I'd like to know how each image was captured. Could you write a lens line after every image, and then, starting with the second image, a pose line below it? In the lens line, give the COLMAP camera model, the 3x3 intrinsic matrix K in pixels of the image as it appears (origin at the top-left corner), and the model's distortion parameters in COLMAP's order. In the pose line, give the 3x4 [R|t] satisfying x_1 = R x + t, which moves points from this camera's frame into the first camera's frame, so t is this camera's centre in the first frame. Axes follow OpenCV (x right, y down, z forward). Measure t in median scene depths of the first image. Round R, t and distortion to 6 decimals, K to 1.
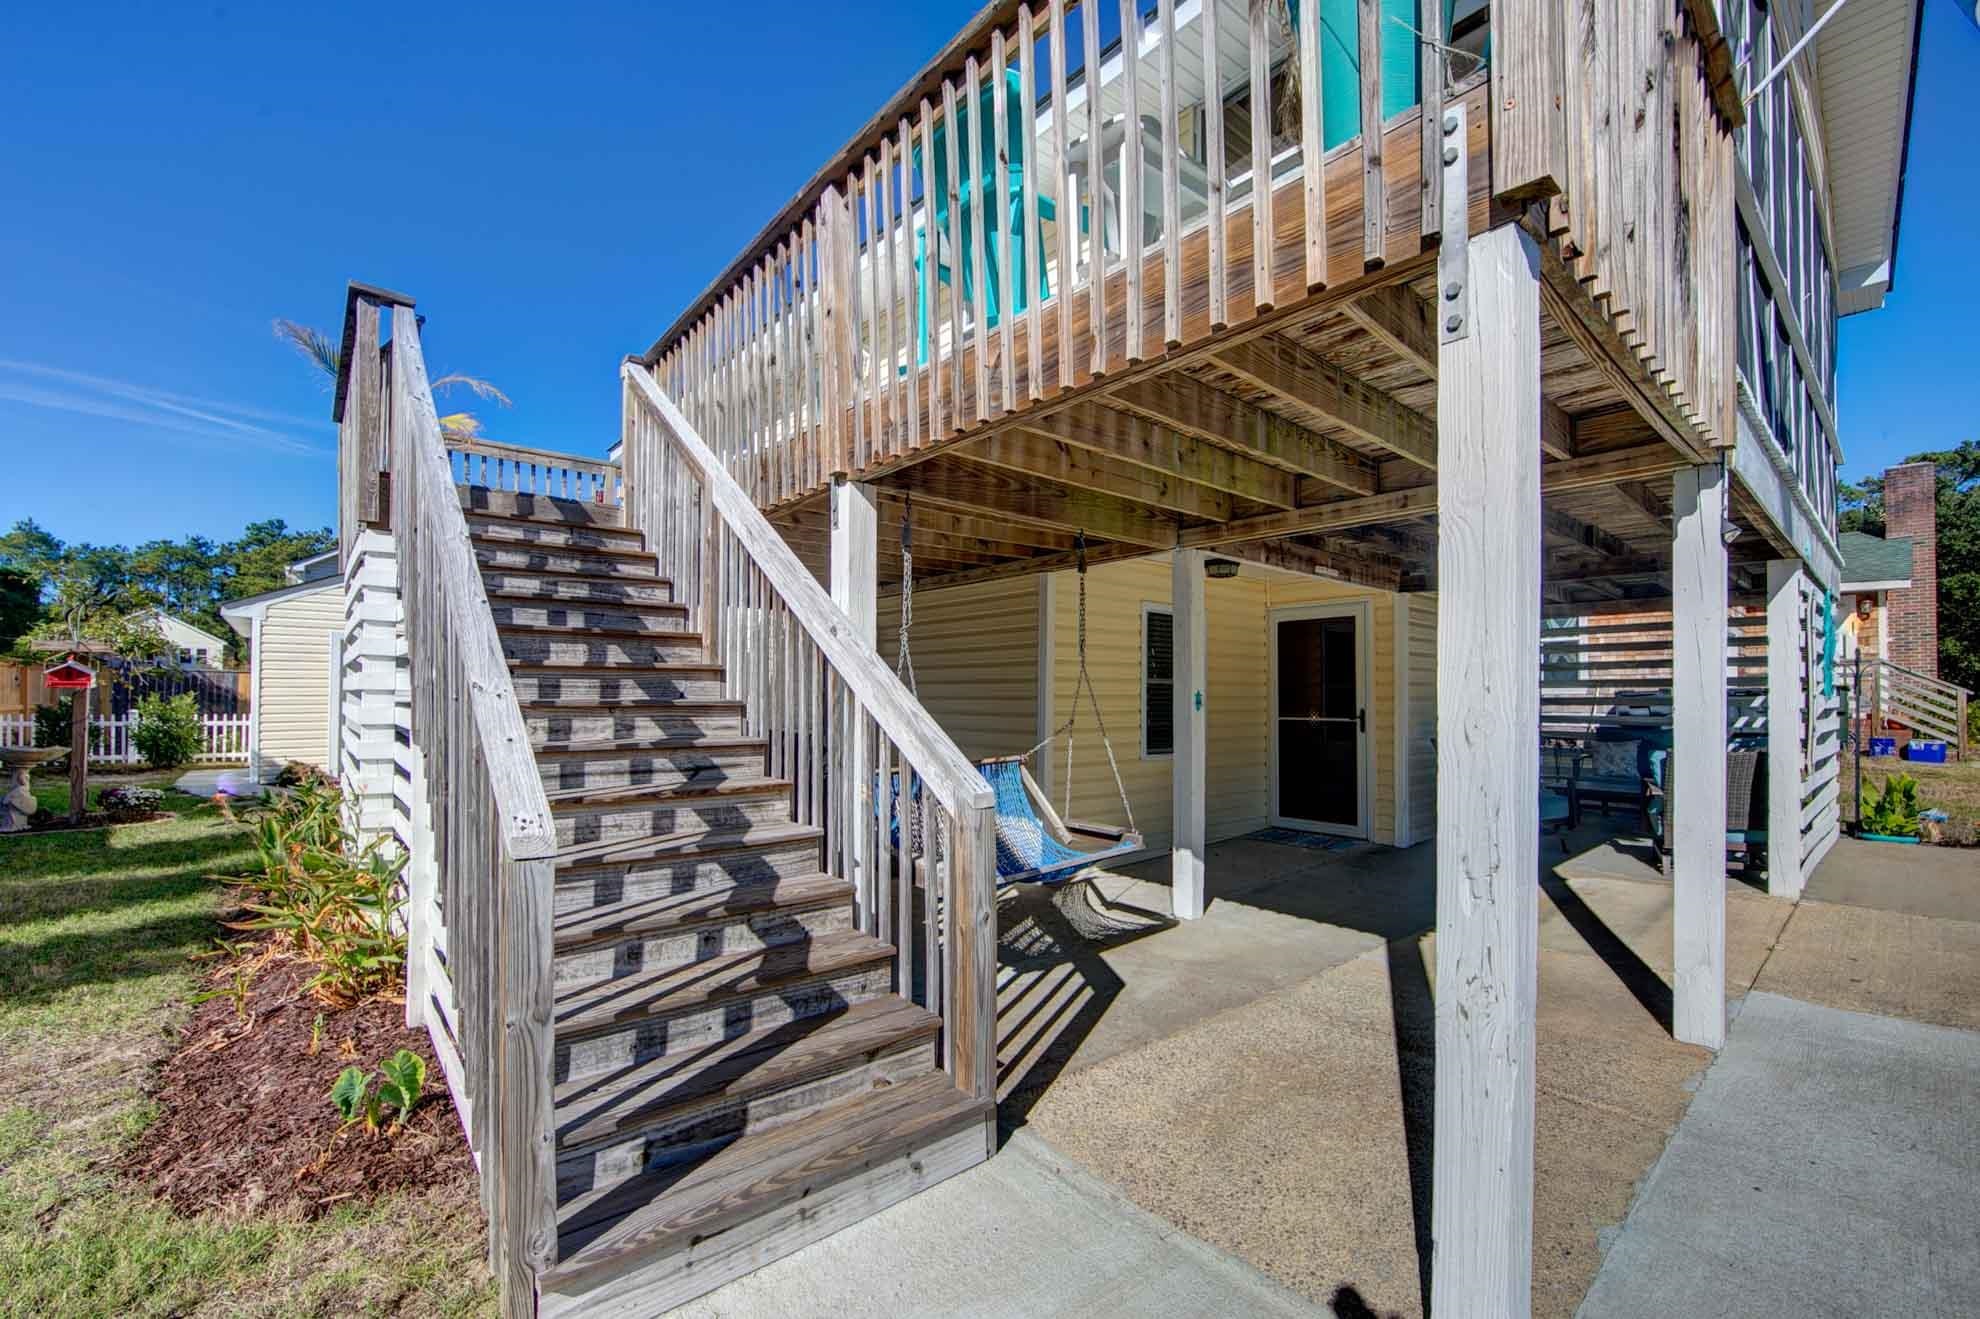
lens RADIAL K [[801.9, 0, 975.9], [0, 801.9, 663.3], [0, 0, 1]] dist [-0.012830, 0.002364]
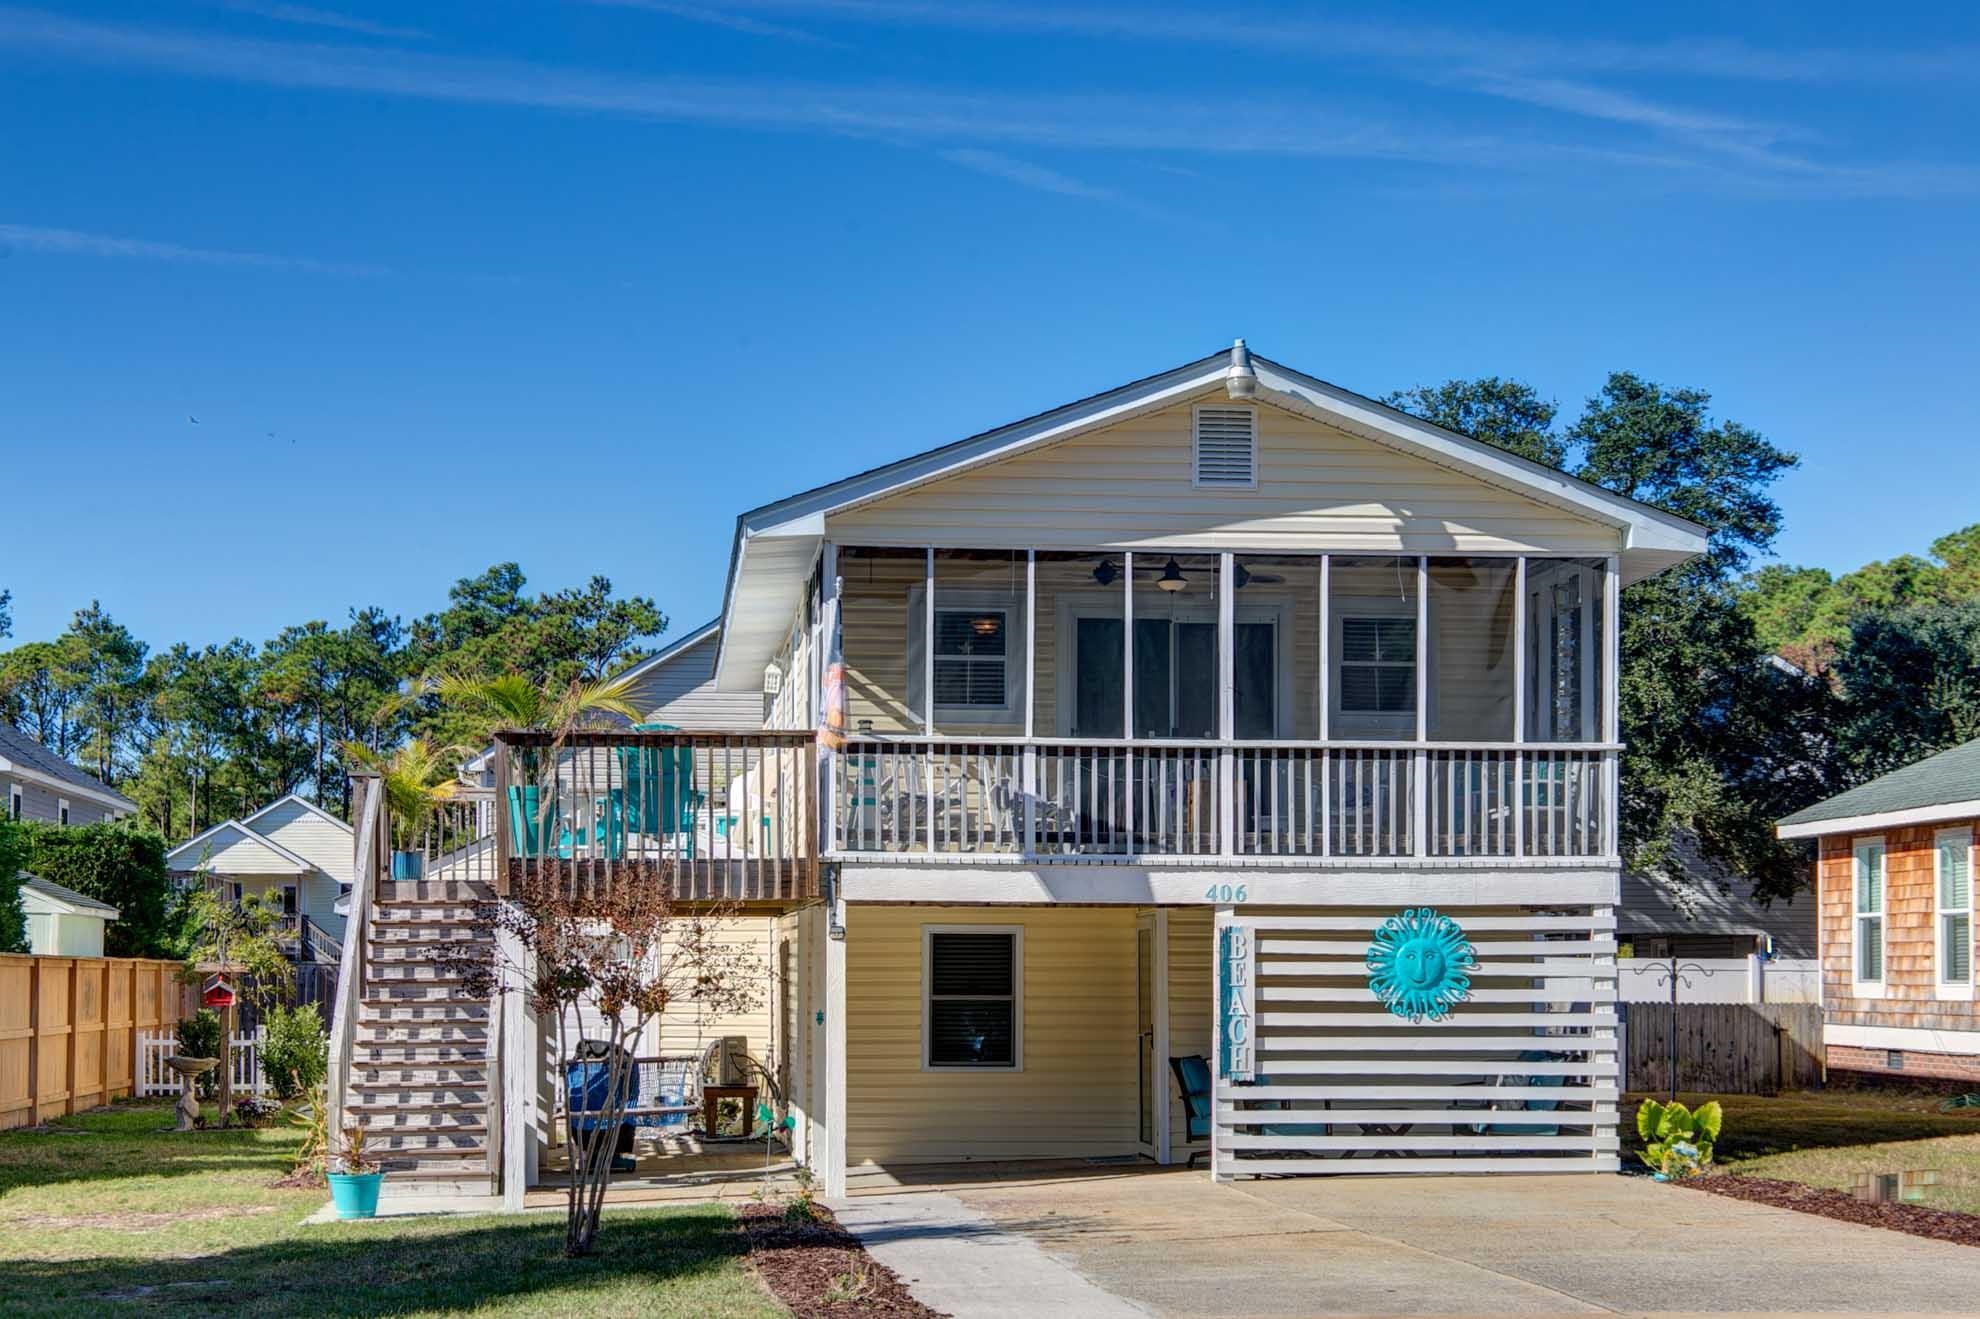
lens RADIAL K [[3107.9, 0, 992.2], [0, 3107.9, 655.7], [0, 0, 1]] dist [0.160564, 0.000000]
pose [[0.831424, -0.062051, -0.552163, 1.180663], [0.028990, 0.997236, -0.068415, -0.066225], [0.554882, 0.040874, 0.830924, -1.106156]]
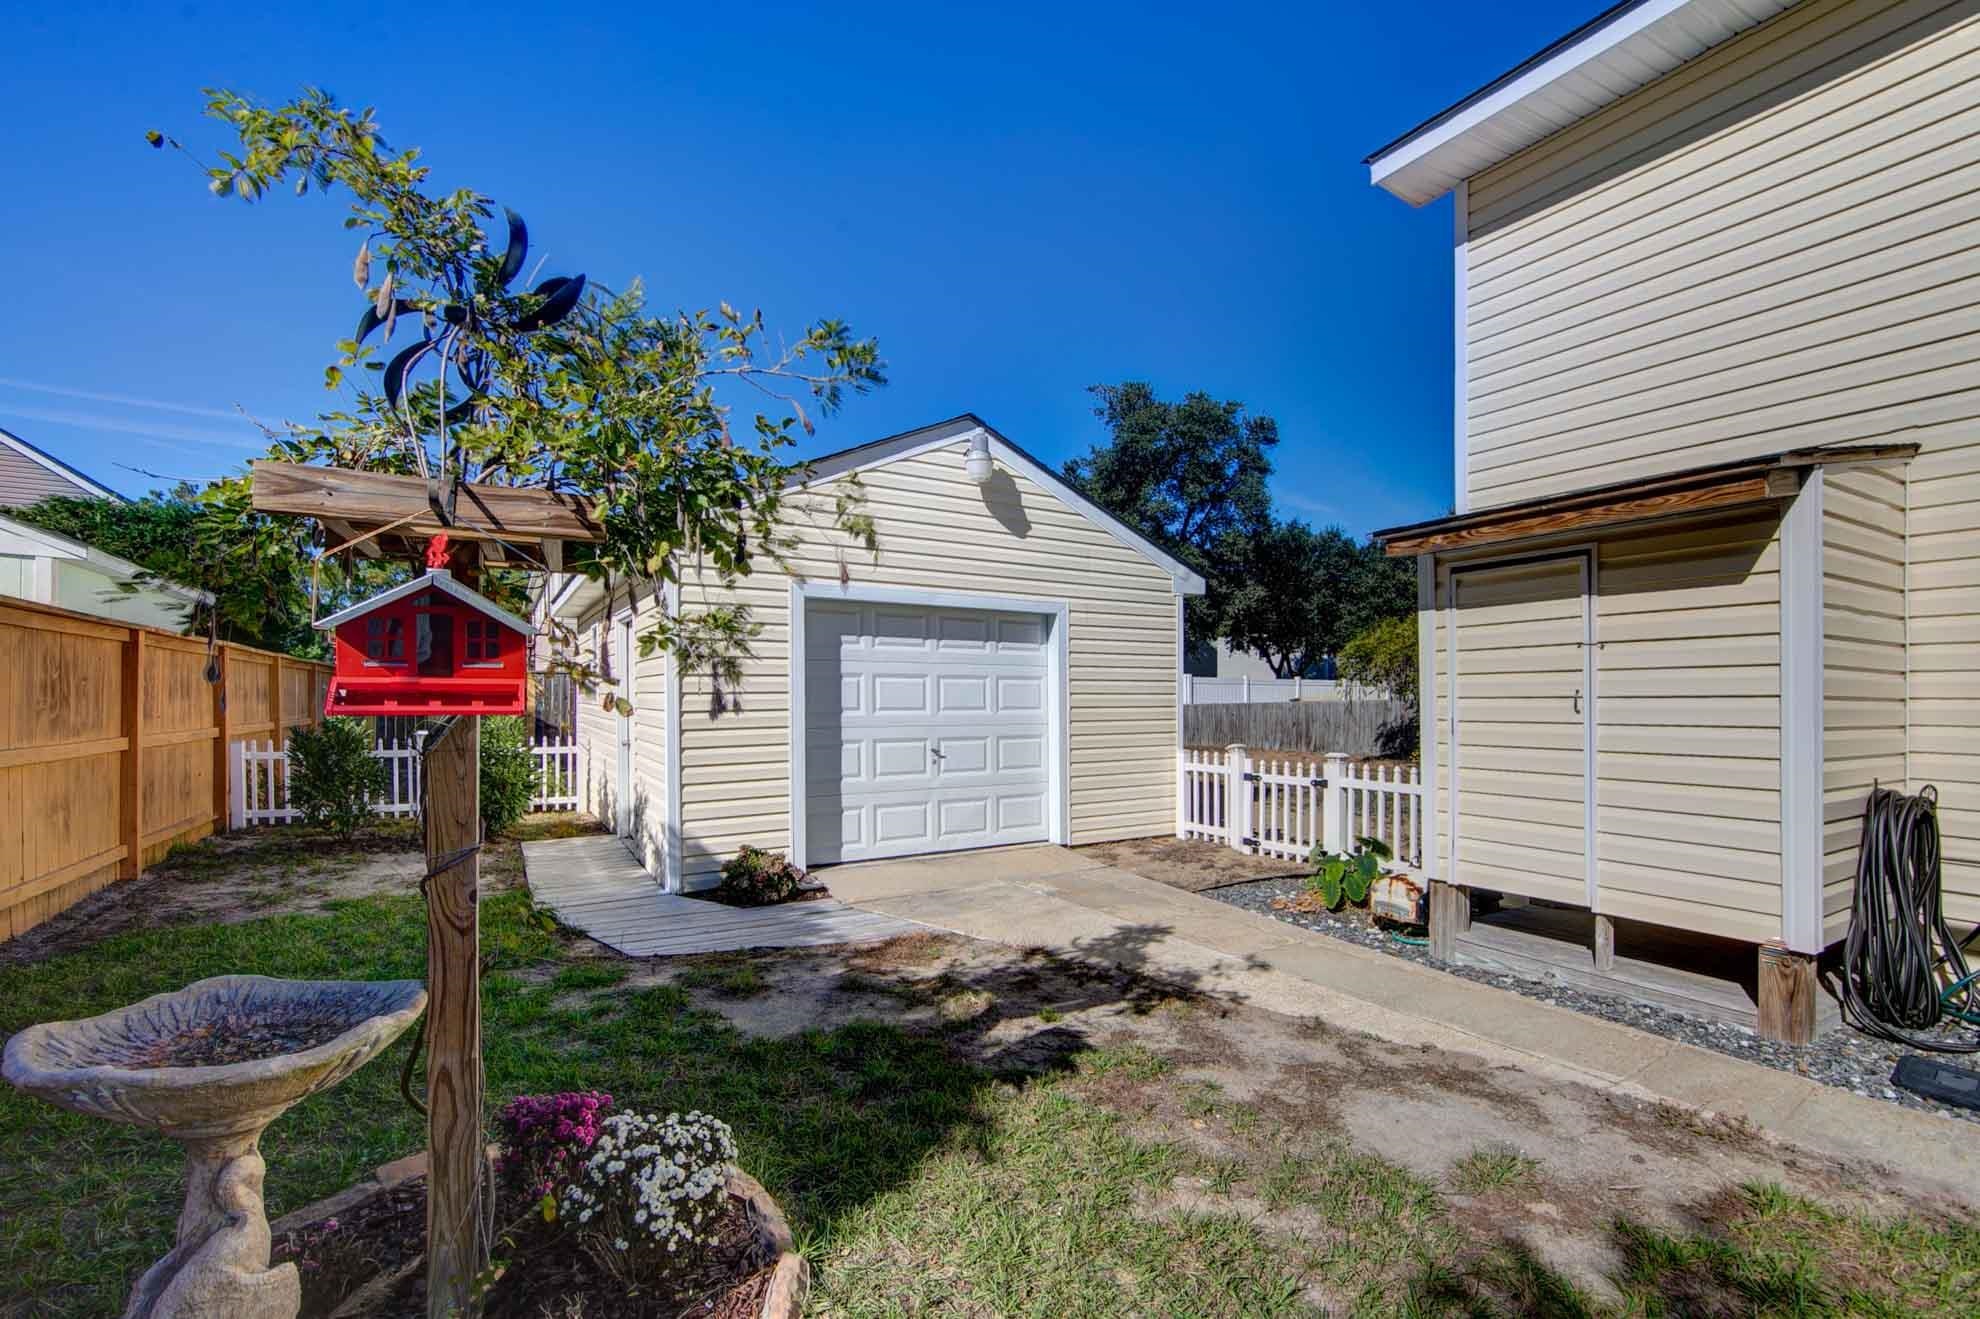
lens RADIAL K [[801.9, 0, 961.1], [0, 801.9, 678.5], [0, 0, 1]] dist [-0.012830, 0.002364]
pose [[0.985250, -0.006530, -0.170994, -0.510605], [0.010312, 0.999721, 0.021239, 0.008075], [0.170808, -0.022689, 0.985043, 0.432085]]
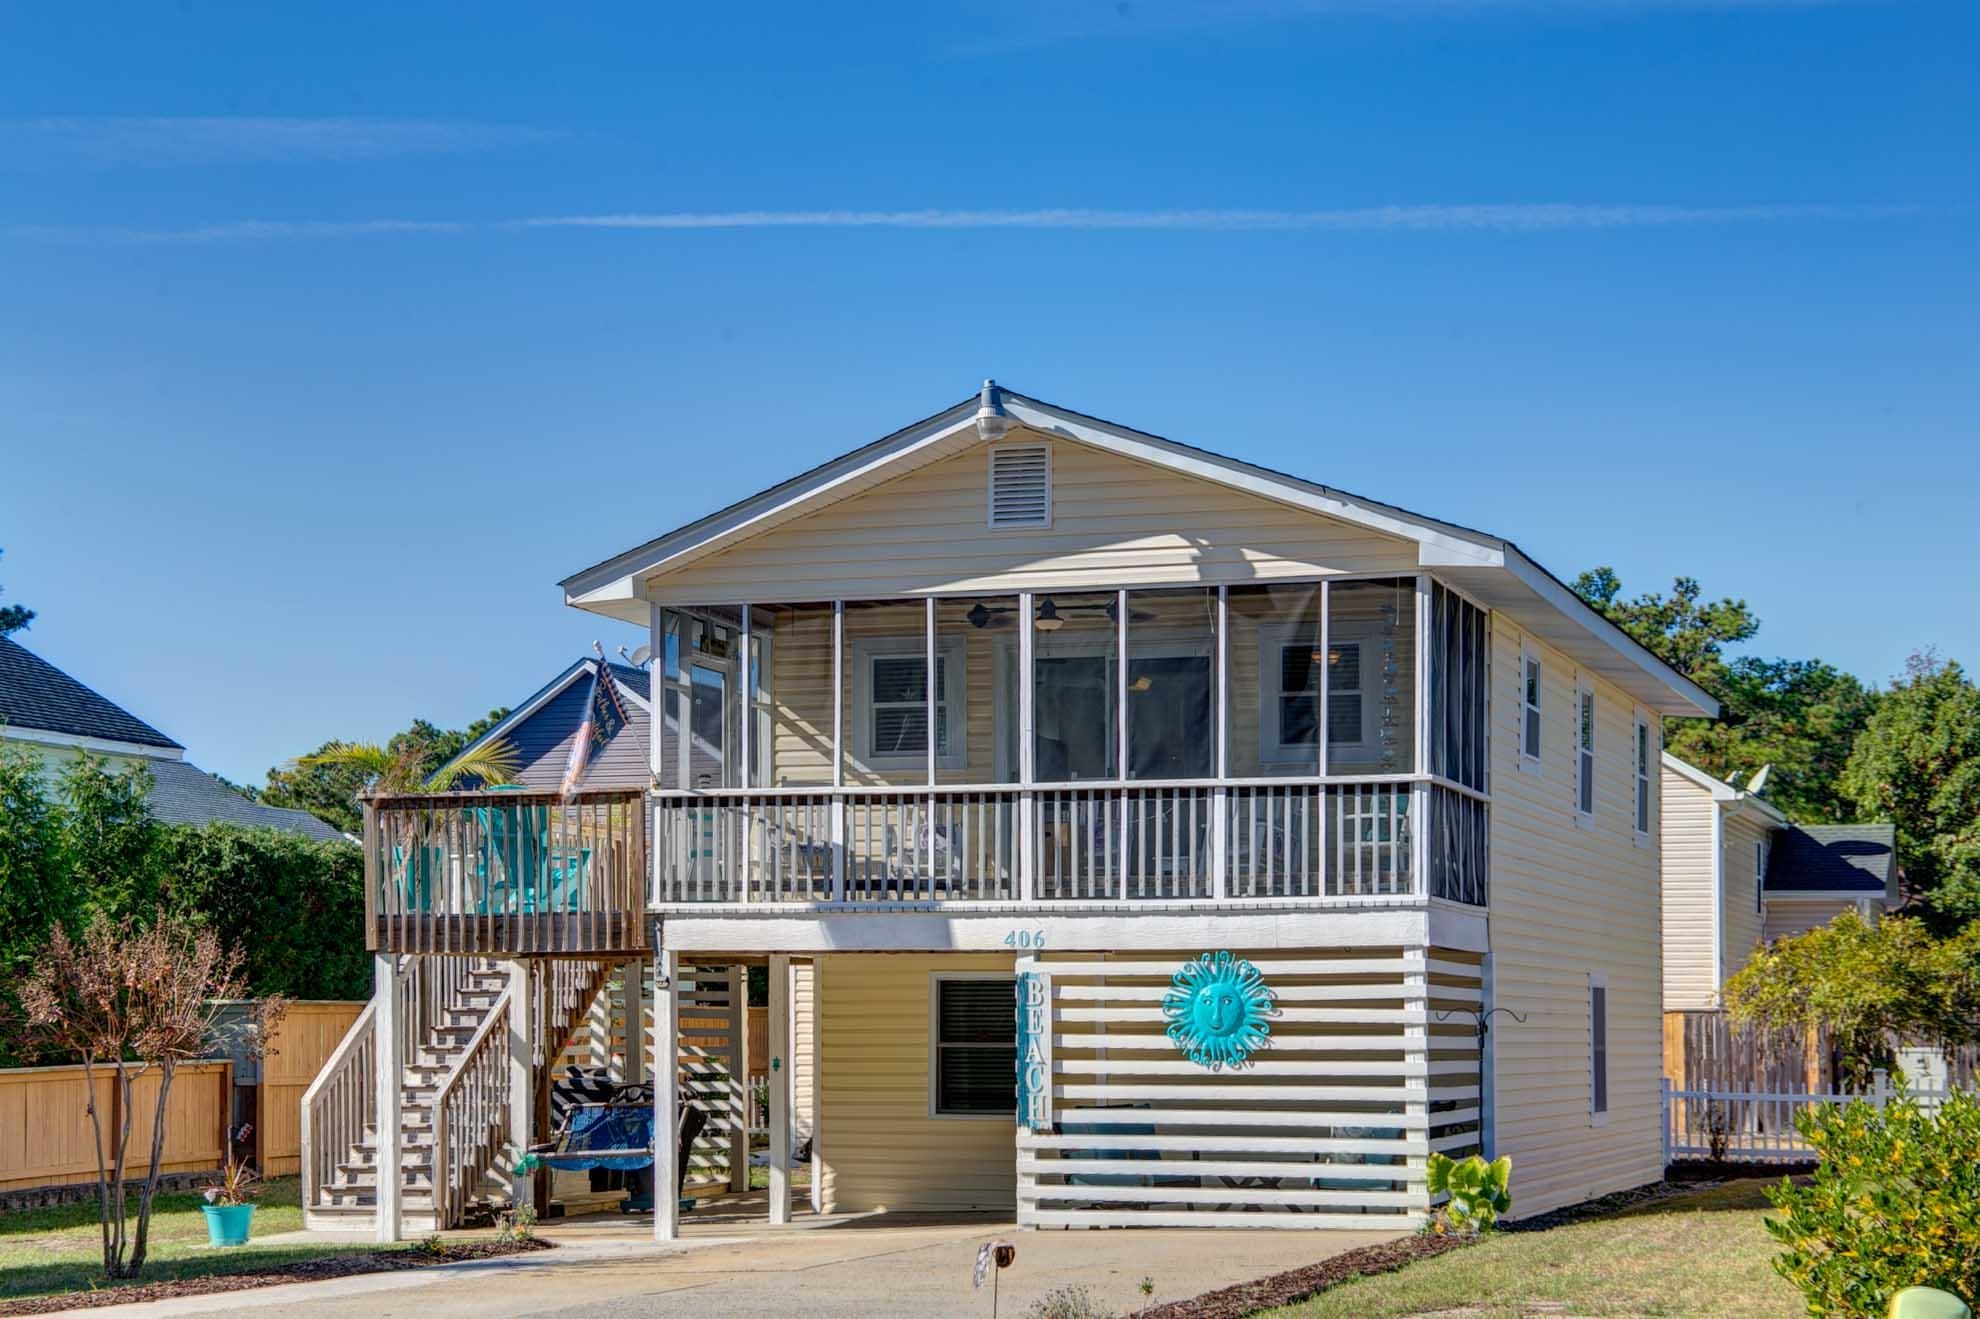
lens RADIAL K [[3486.9, 0, 988.1], [0, 3486.9, 663.2], [0, 0, 1]] dist [0.243531, 0.000000]
pose [[0.523246, -0.092738, -0.847120, 1.923167], [0.041098, 0.995650, -0.083612, -0.041180], [0.851190, 0.008935, 0.524782, -0.632191]]
